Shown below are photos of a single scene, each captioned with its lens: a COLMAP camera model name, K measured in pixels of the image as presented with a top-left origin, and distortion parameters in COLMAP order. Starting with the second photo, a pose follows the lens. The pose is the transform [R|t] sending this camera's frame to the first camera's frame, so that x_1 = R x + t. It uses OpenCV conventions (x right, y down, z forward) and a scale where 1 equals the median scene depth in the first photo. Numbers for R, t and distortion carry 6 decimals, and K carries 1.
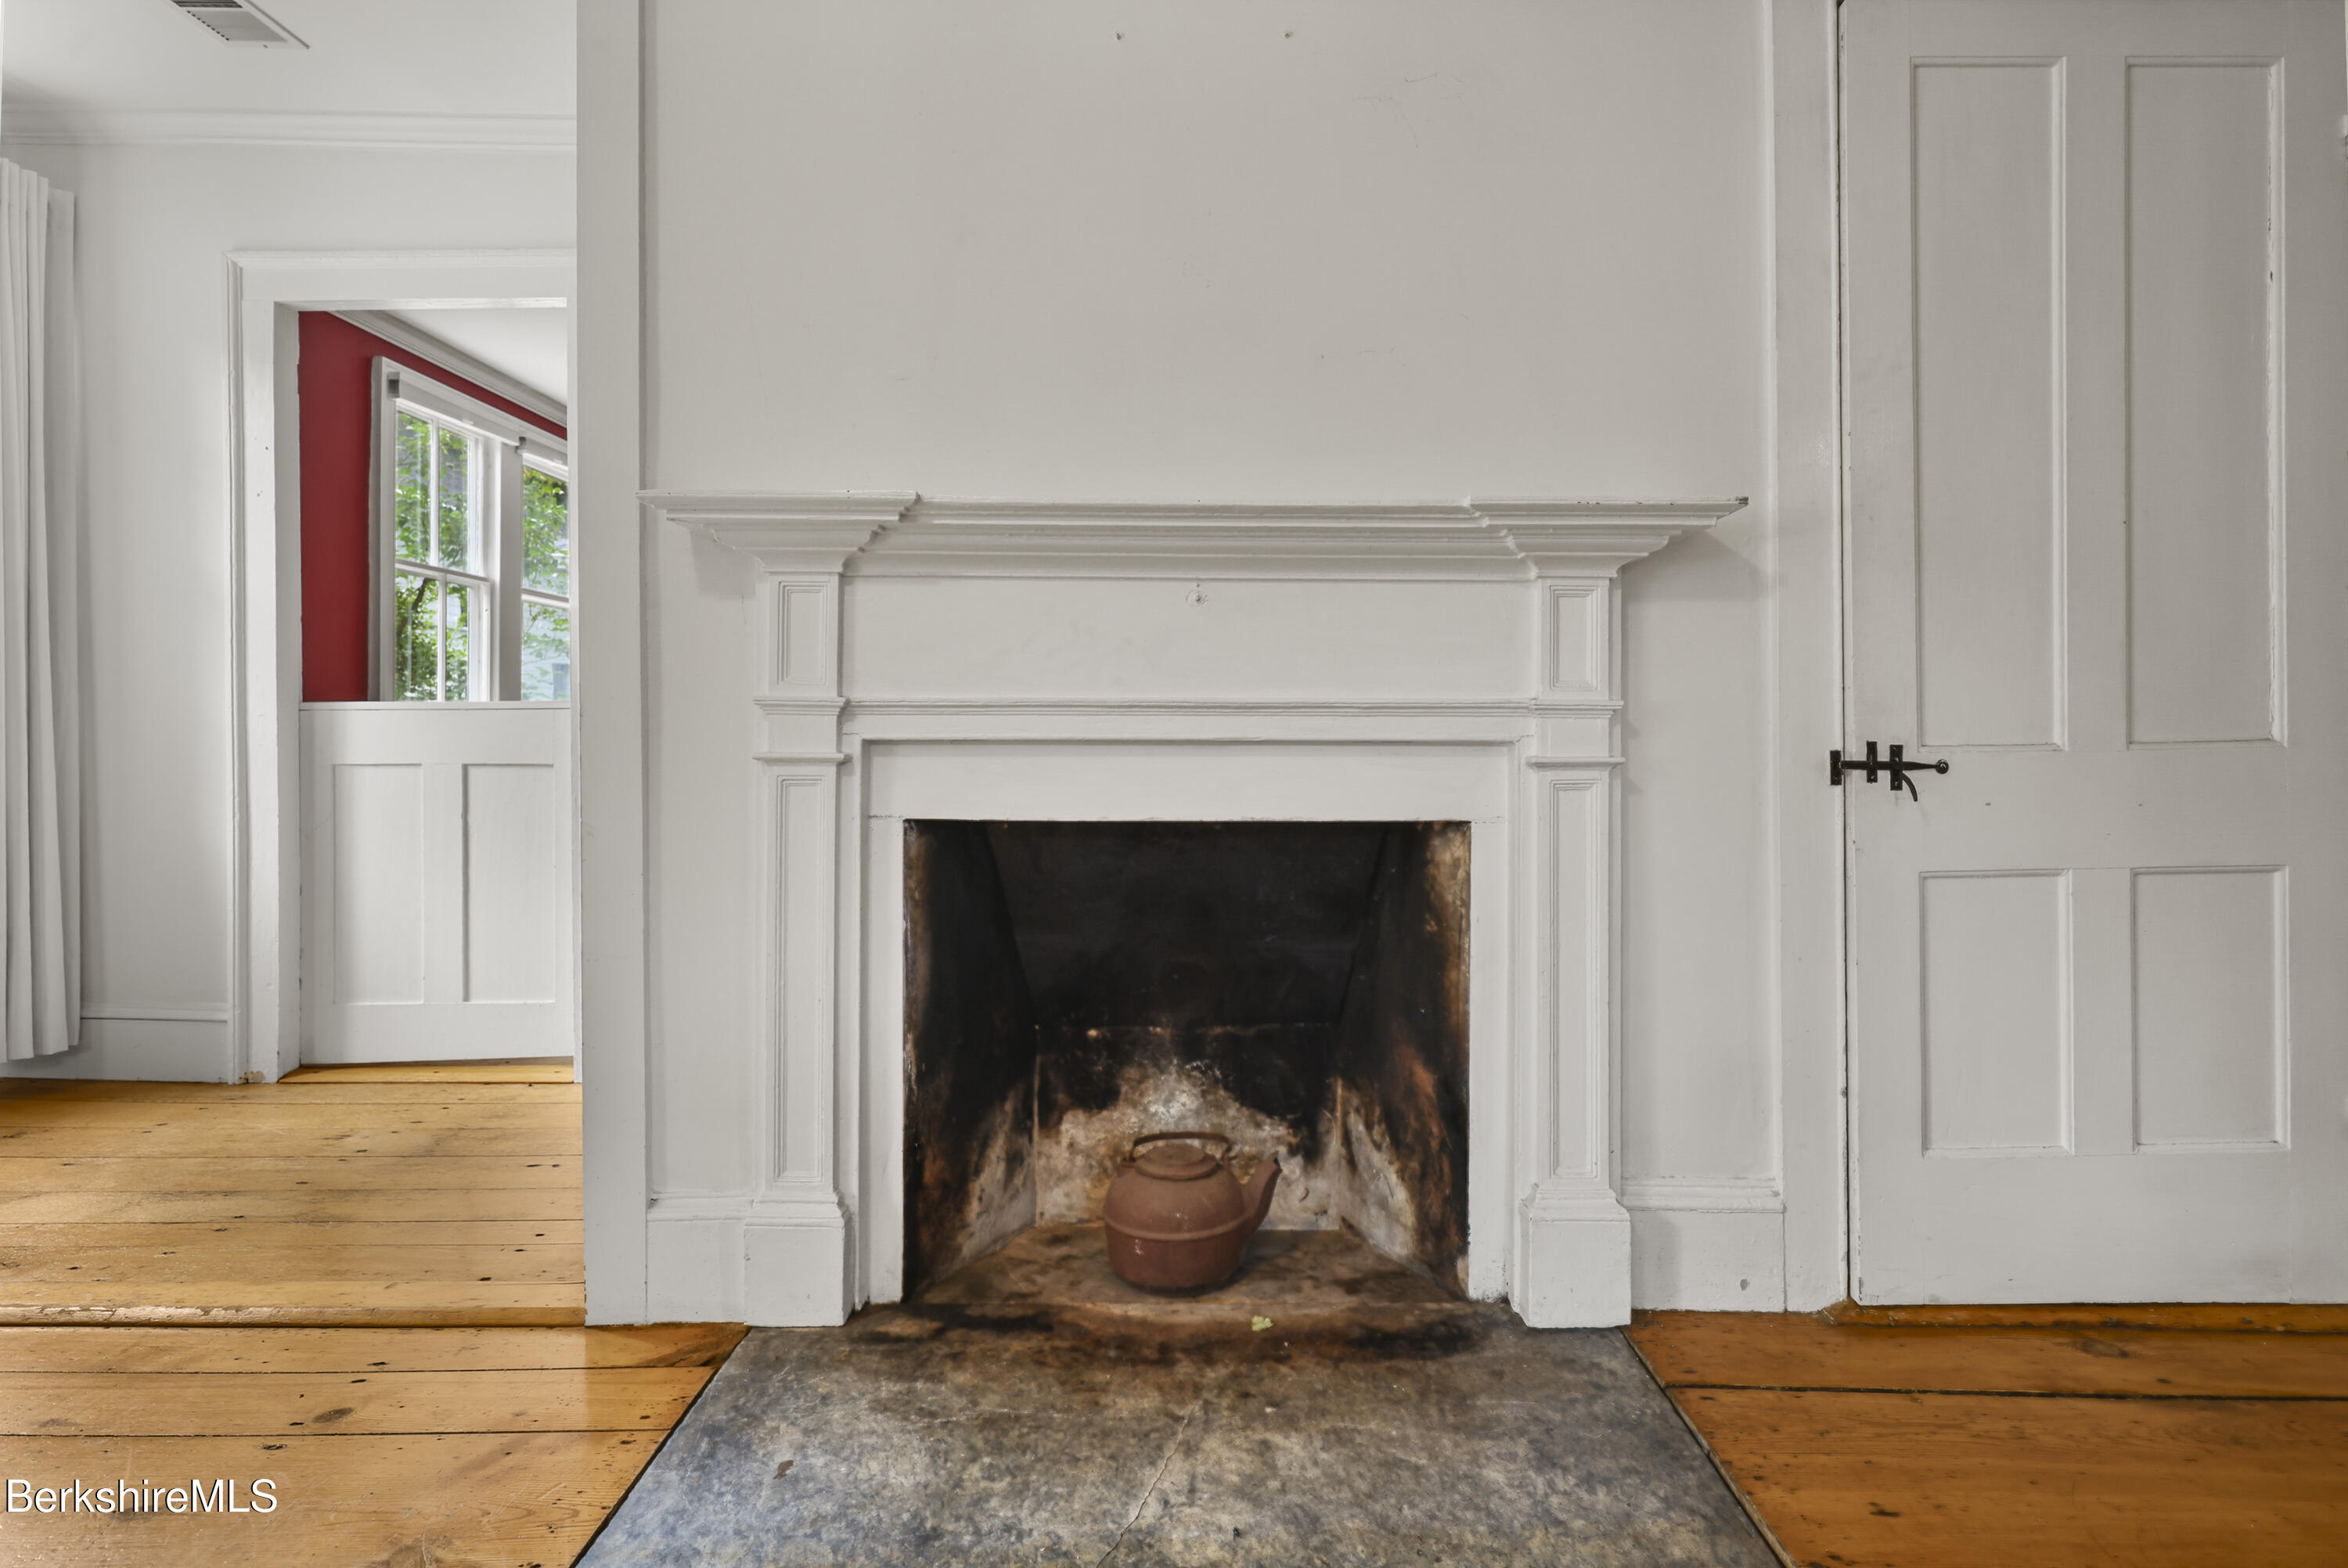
lens RADIAL K [[1178.4, 0, 1170.7], [0, 1178.4, 726.9], [0, 0, 1]] dist [-0.000623, 0.000421]
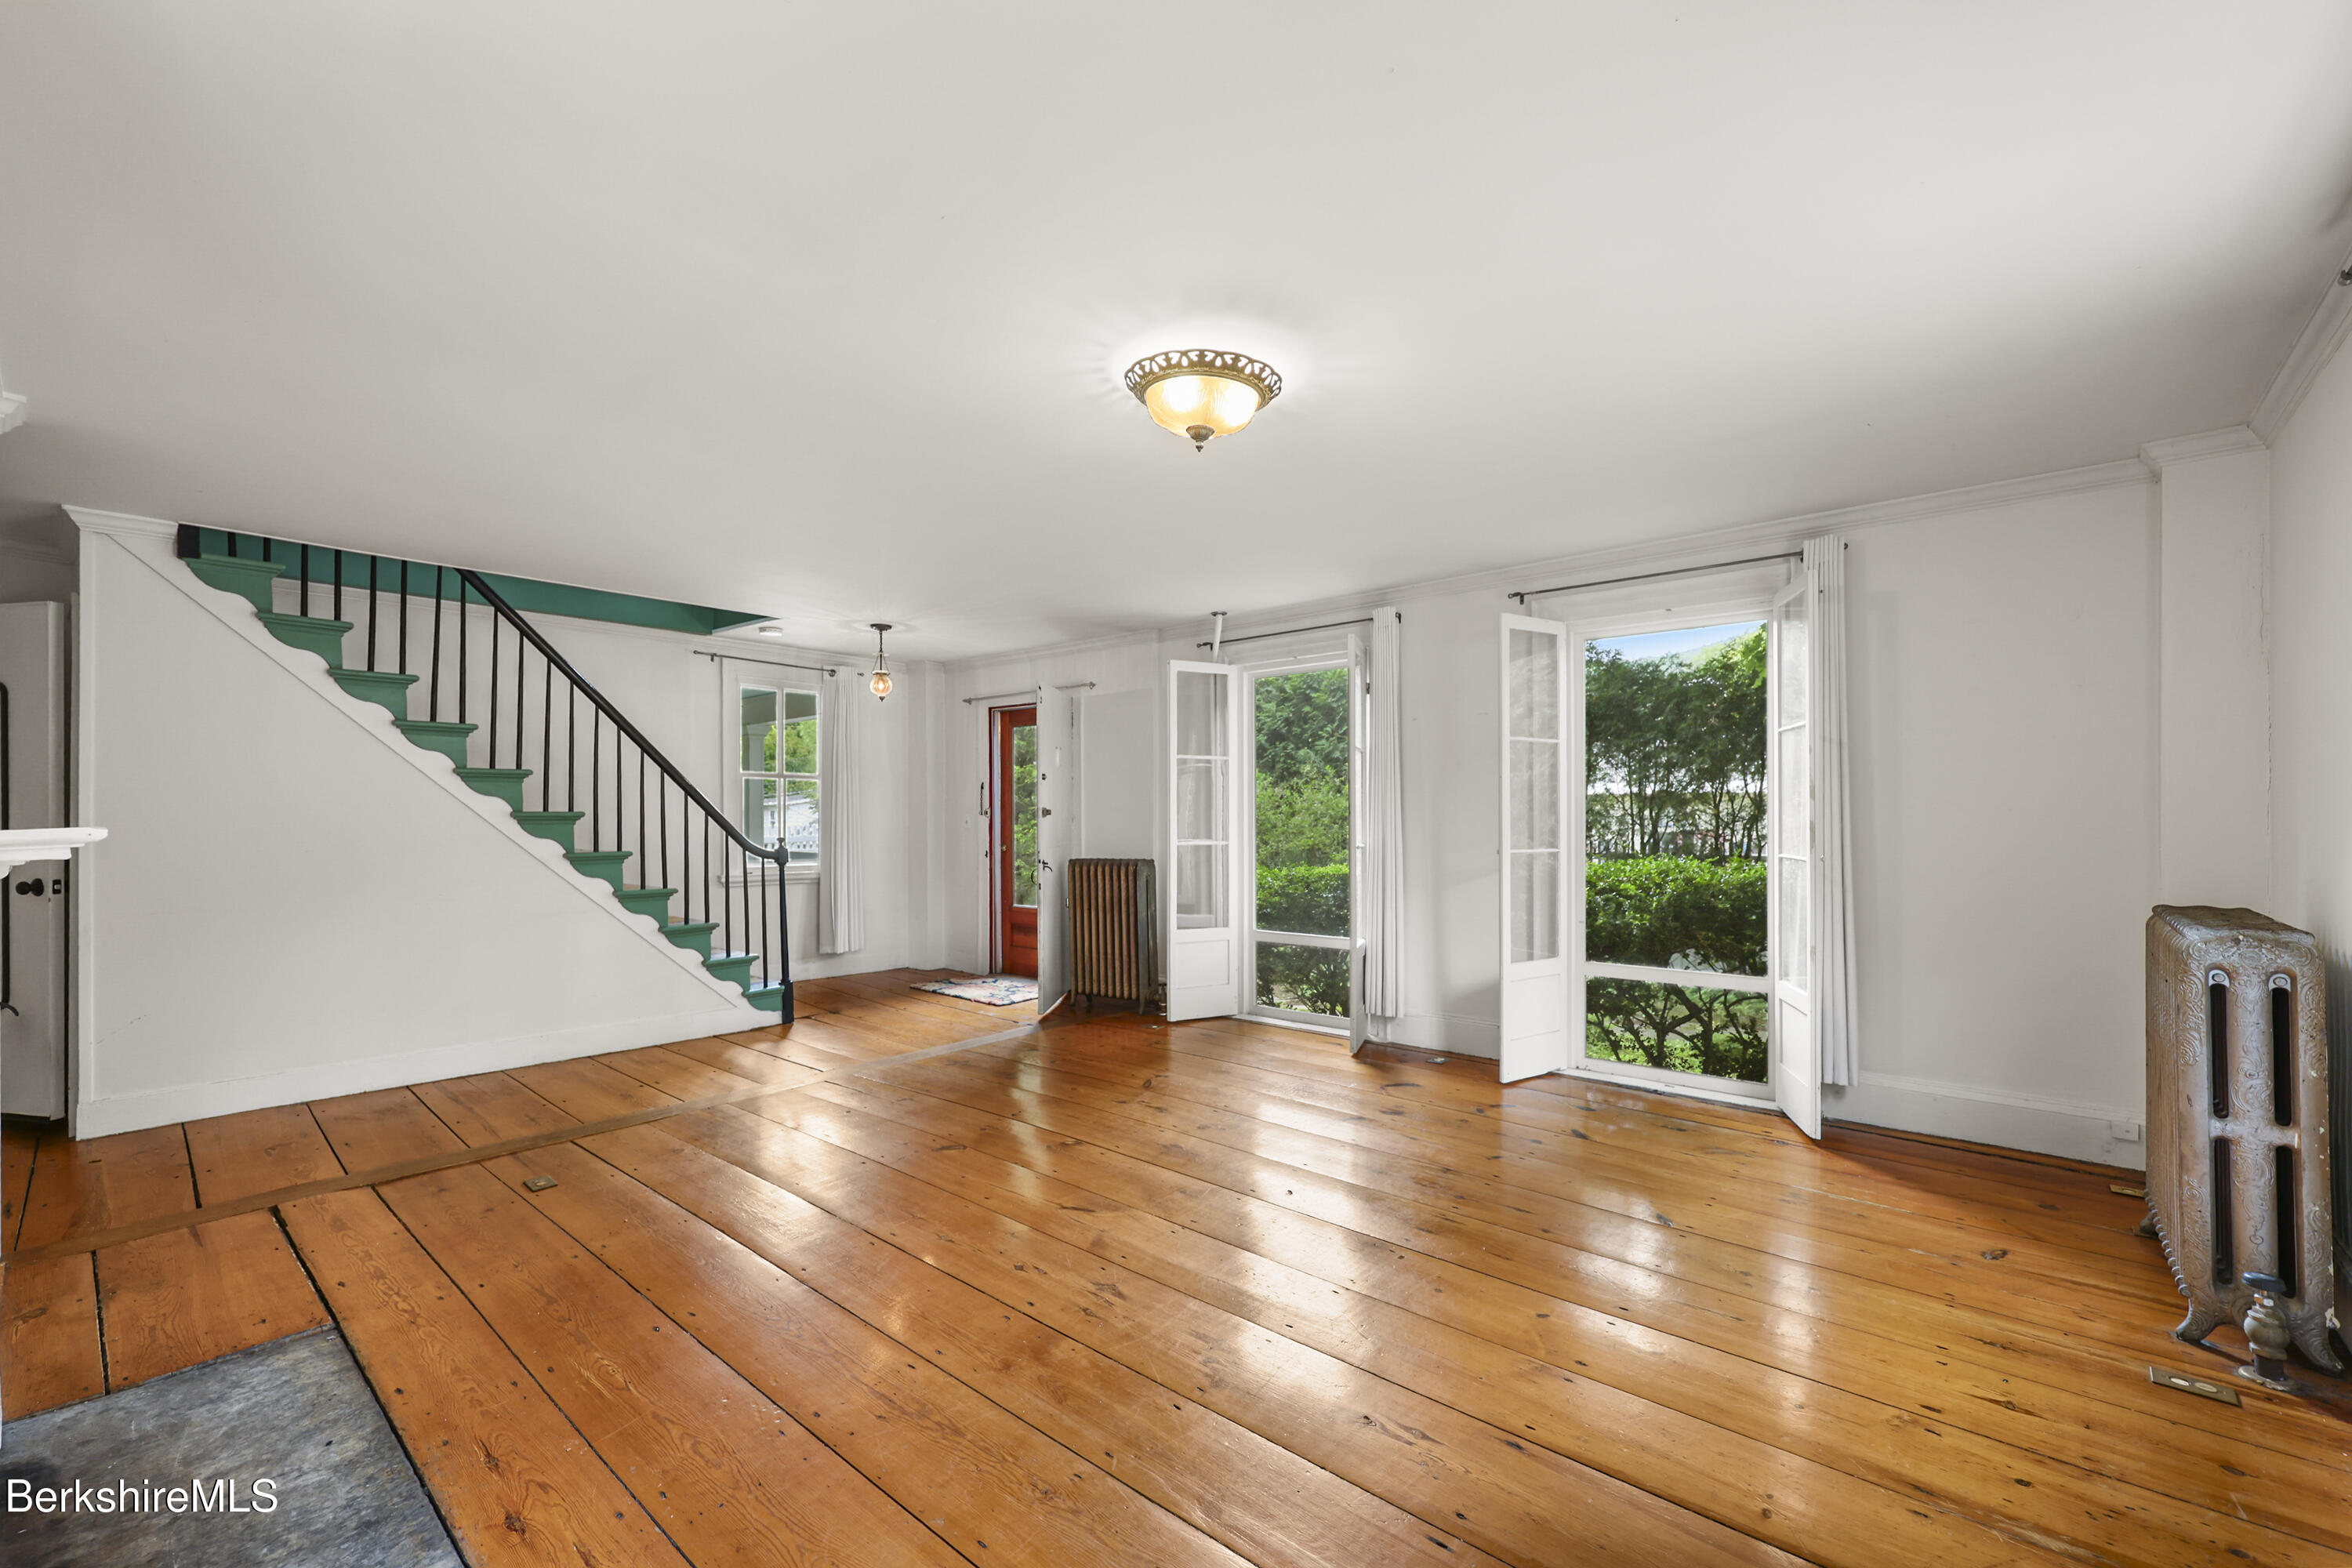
lens RADIAL K [[963.5, 0, 1177.5], [0, 963.5, 822.8], [0, 0, 1]] dist [-0.000833, -0.000045]
pose [[-0.759814, 0.003835, 0.650129, -1.378976], [0.006422, 0.999978, 0.001607, -0.188936], [-0.650109, 0.005396, -0.759822, 0.927102]]
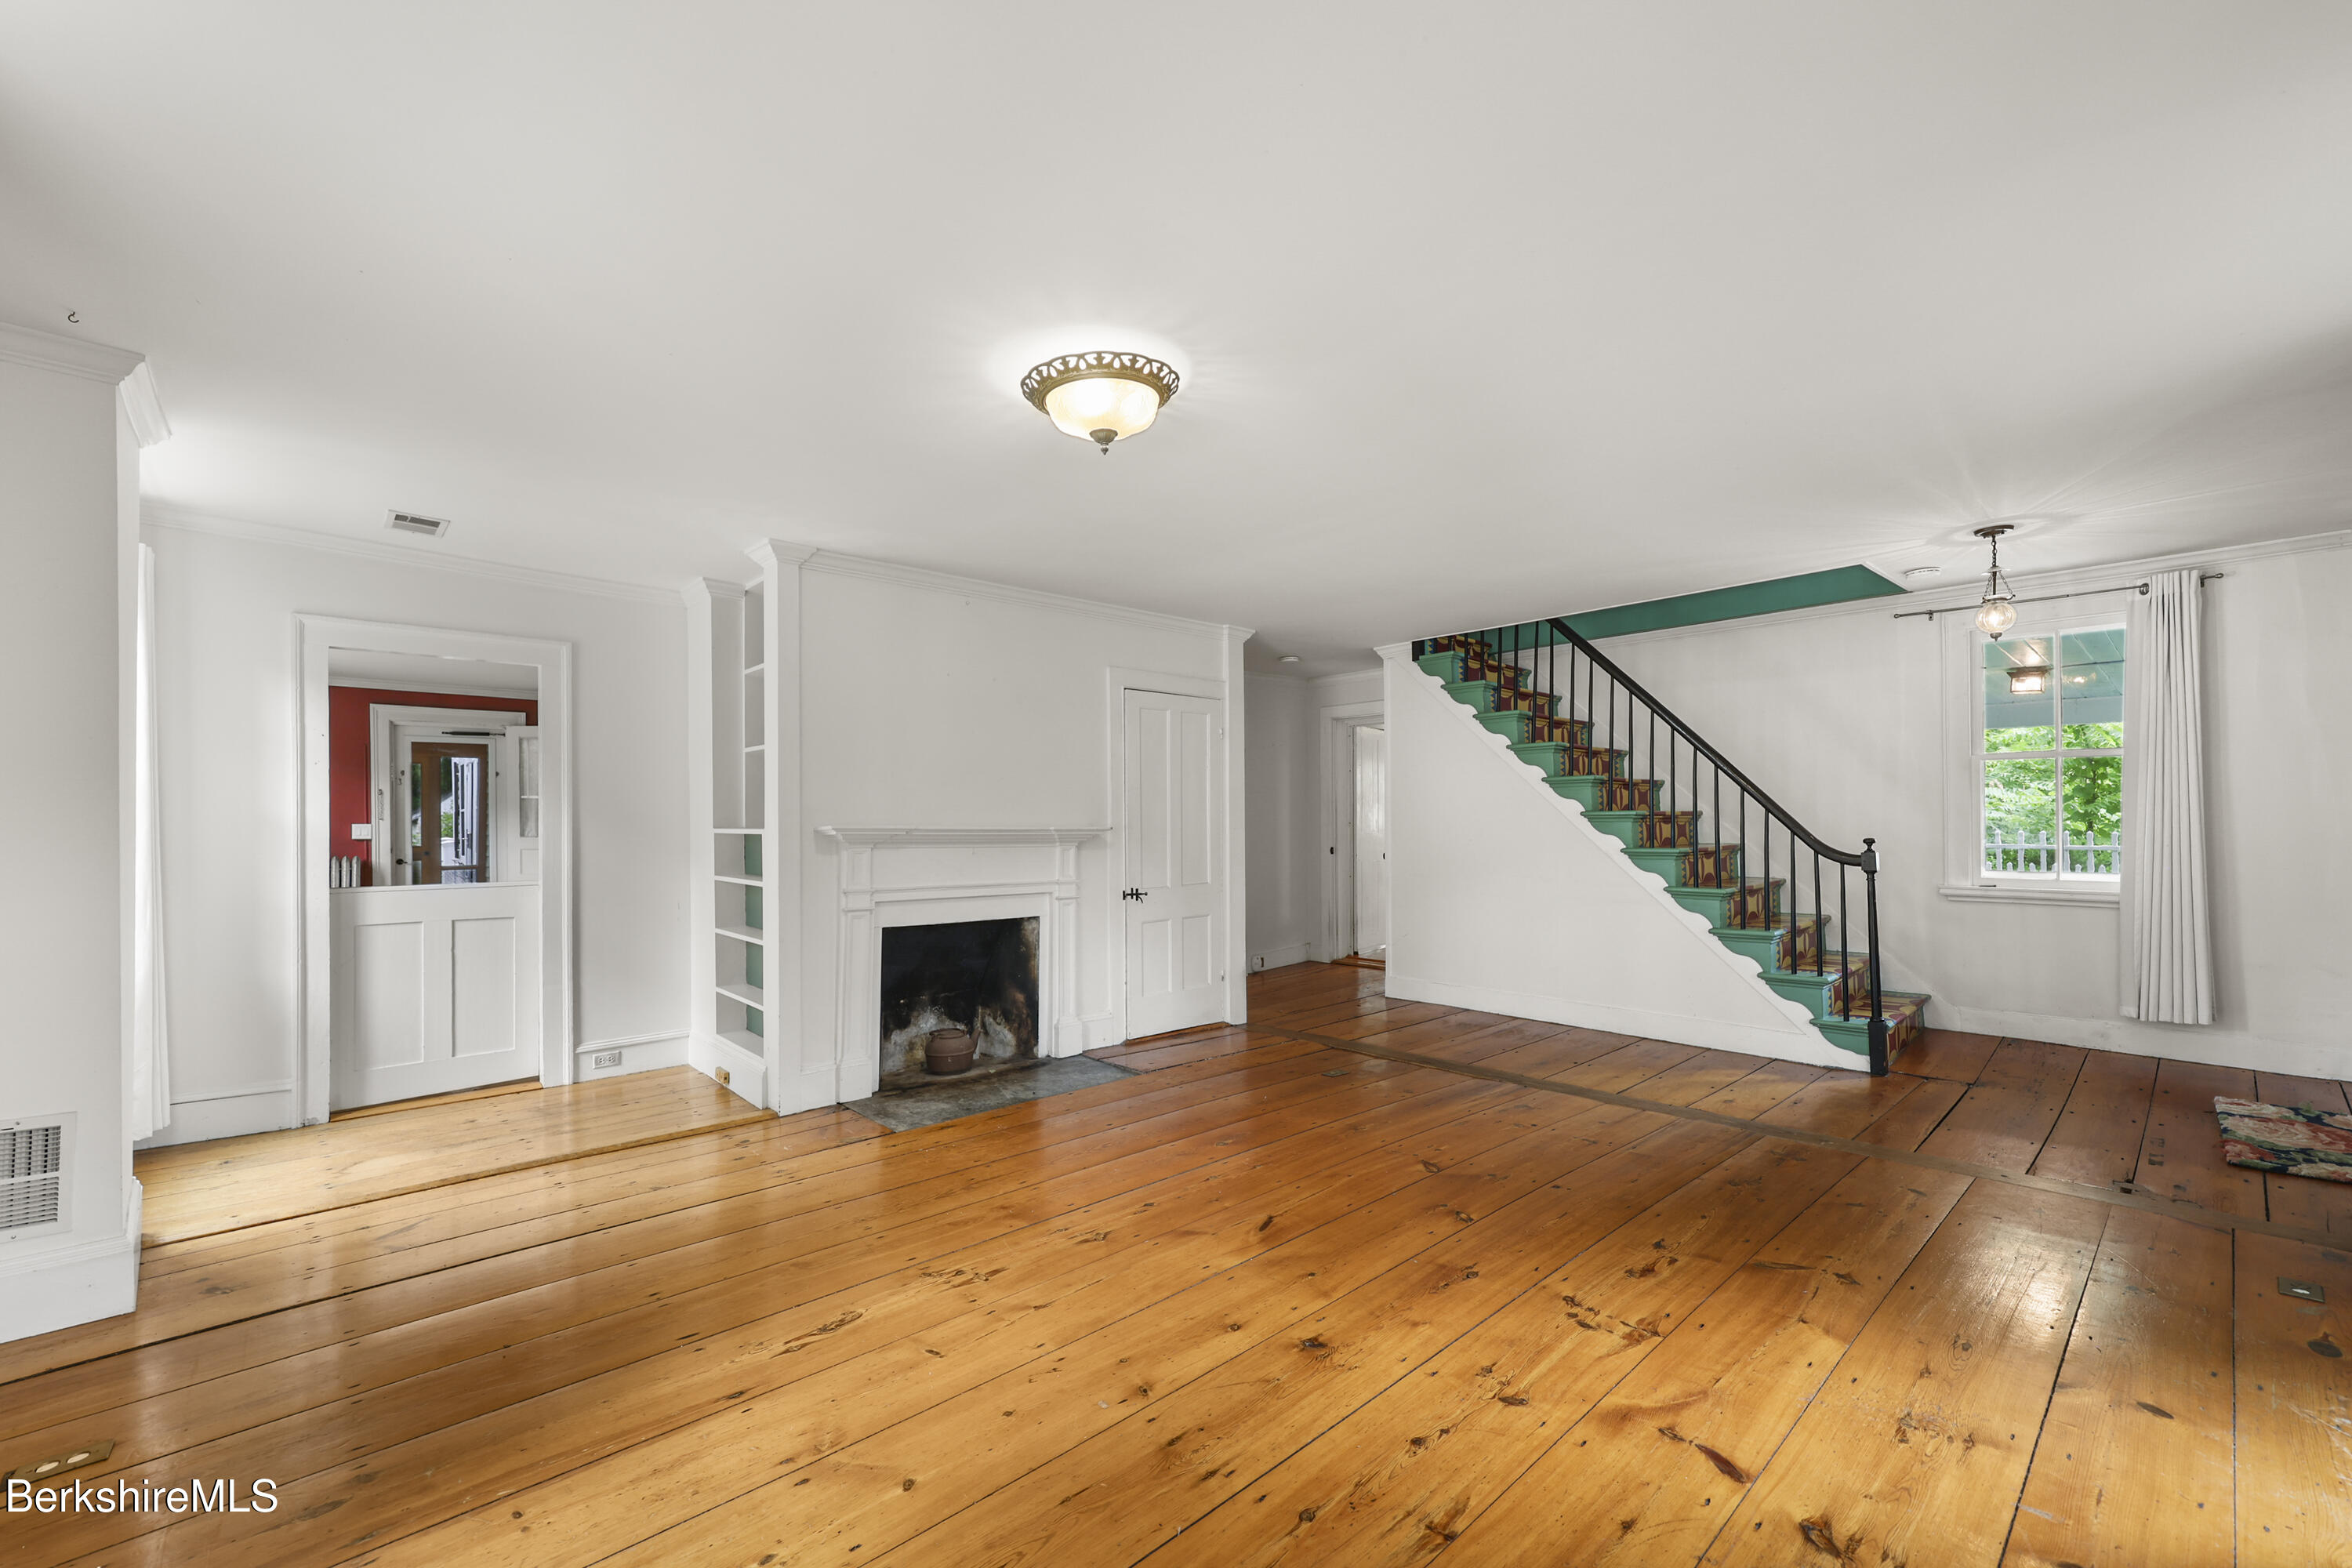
lens RADIAL K [[963.5, 0, 1177.5], [0, 963.5, 822.8], [0, 0, 1]] dist [-0.000833, -0.000045]
pose [[0.733670, 0.001545, 0.679504, -1.365181], [0.002214, 0.999987, -0.004664, -0.178288], [-0.679502, 0.004926, 0.733657, -1.331371]]
